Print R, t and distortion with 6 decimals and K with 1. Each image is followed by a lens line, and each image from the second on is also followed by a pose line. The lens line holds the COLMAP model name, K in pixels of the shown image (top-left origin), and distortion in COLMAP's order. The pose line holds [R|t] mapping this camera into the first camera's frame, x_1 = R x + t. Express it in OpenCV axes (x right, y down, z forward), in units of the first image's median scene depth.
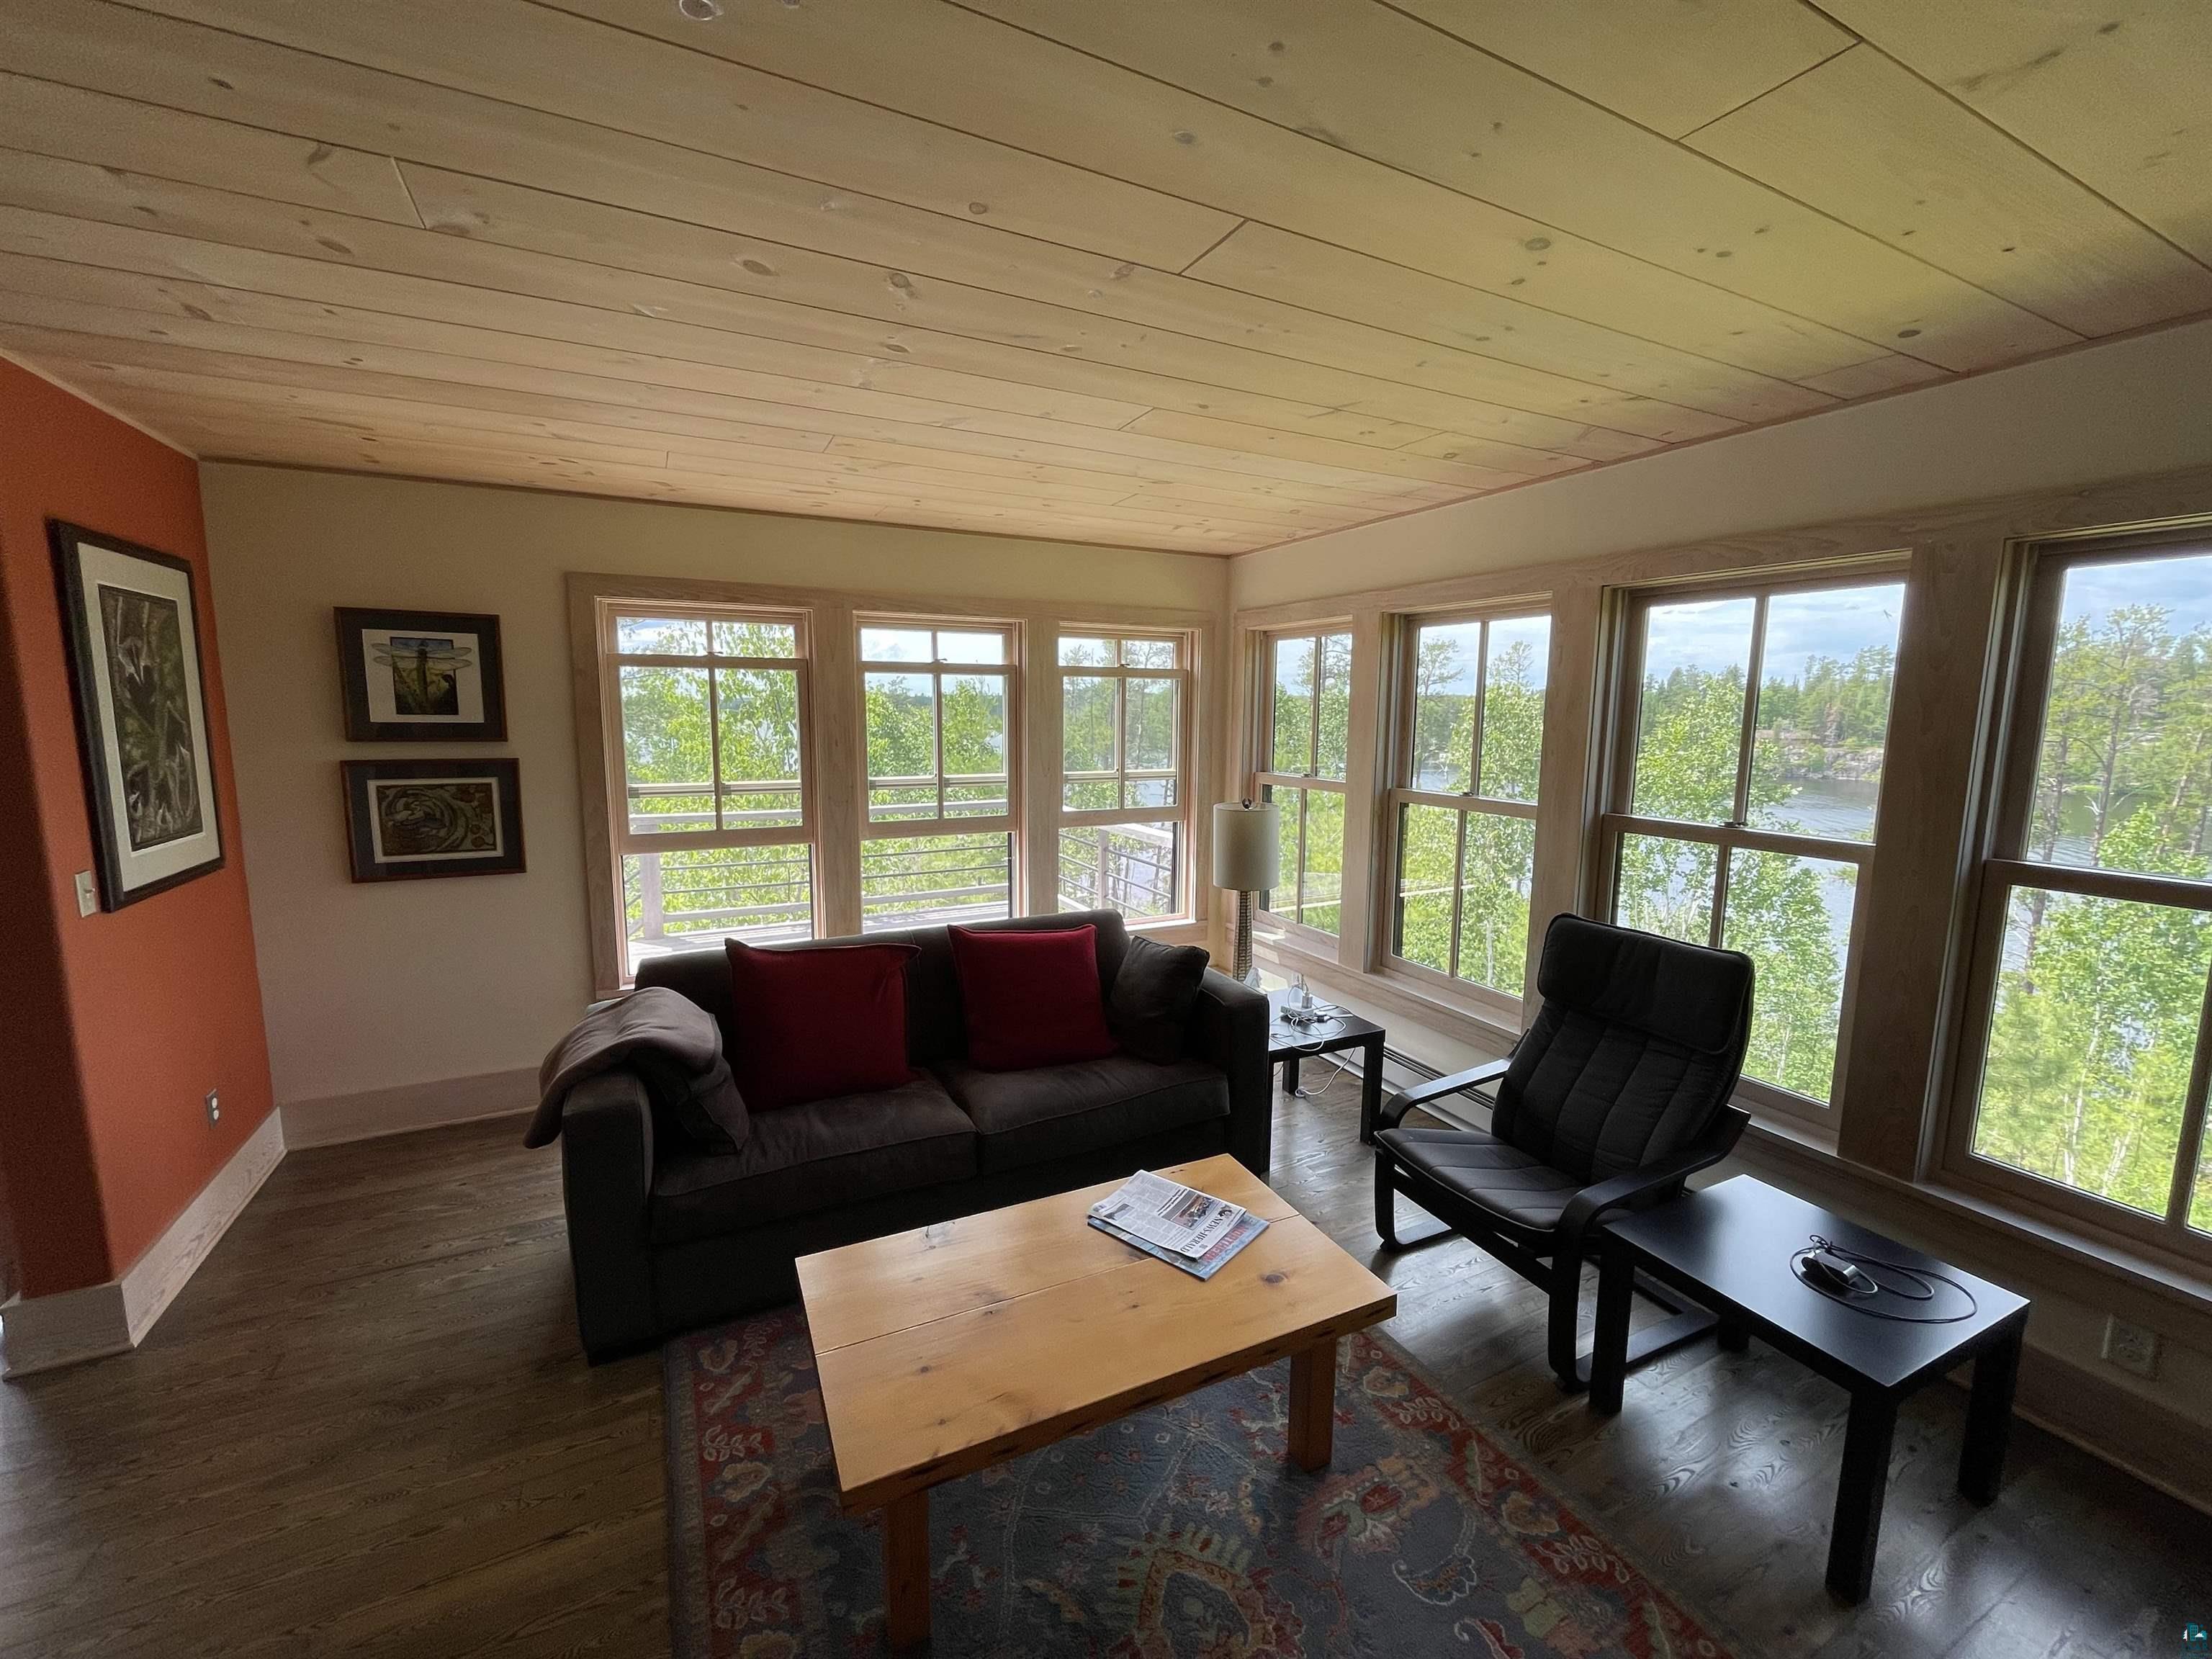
lens RADIAL K [[895.9, 0, 1106.0], [0, 895.9, 829.5], [0, 0, 1]] dist [-0.000245, -0.000050]
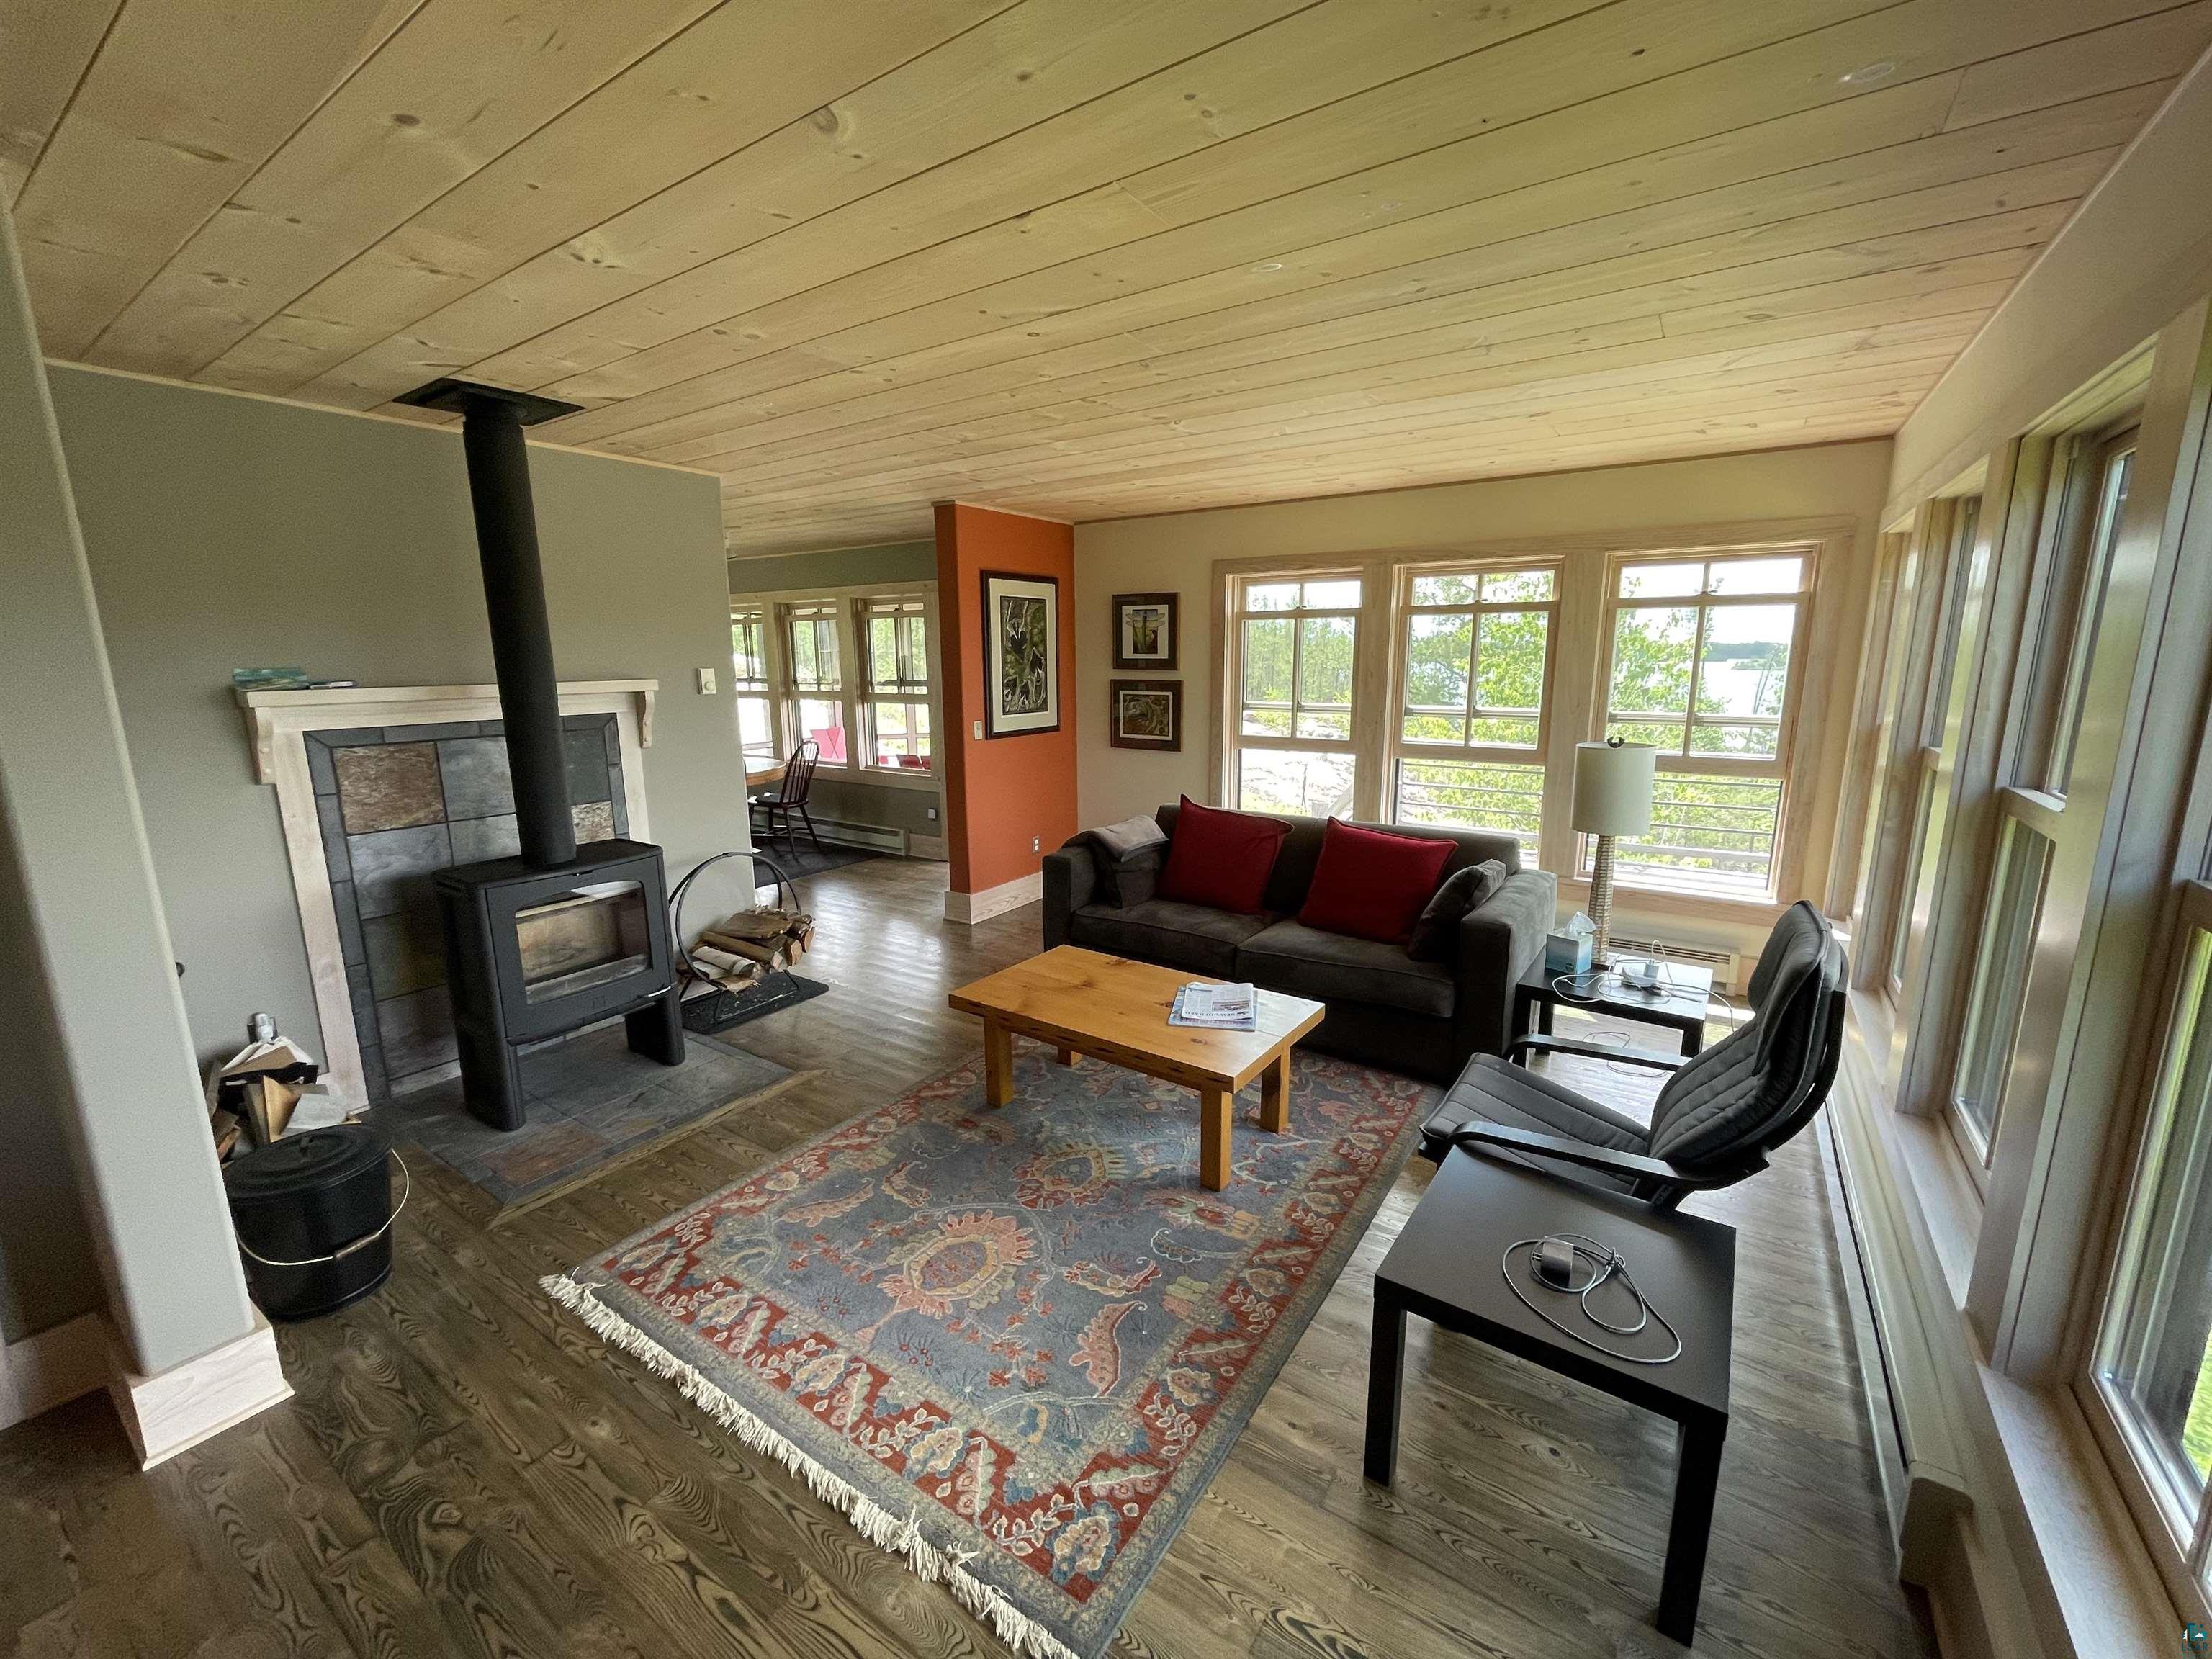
lens RADIAL K [[895.9, 0, 1106.0], [0, 895.9, 829.5], [0, 0, 1]] dist [-0.000245, -0.000050]
pose [[0.485448, 0.160026, -0.859495, 0.759501], [-0.109080, 0.986510, 0.122066, 0.003867], [0.867434, 0.034497, 0.496355, 0.087483]]
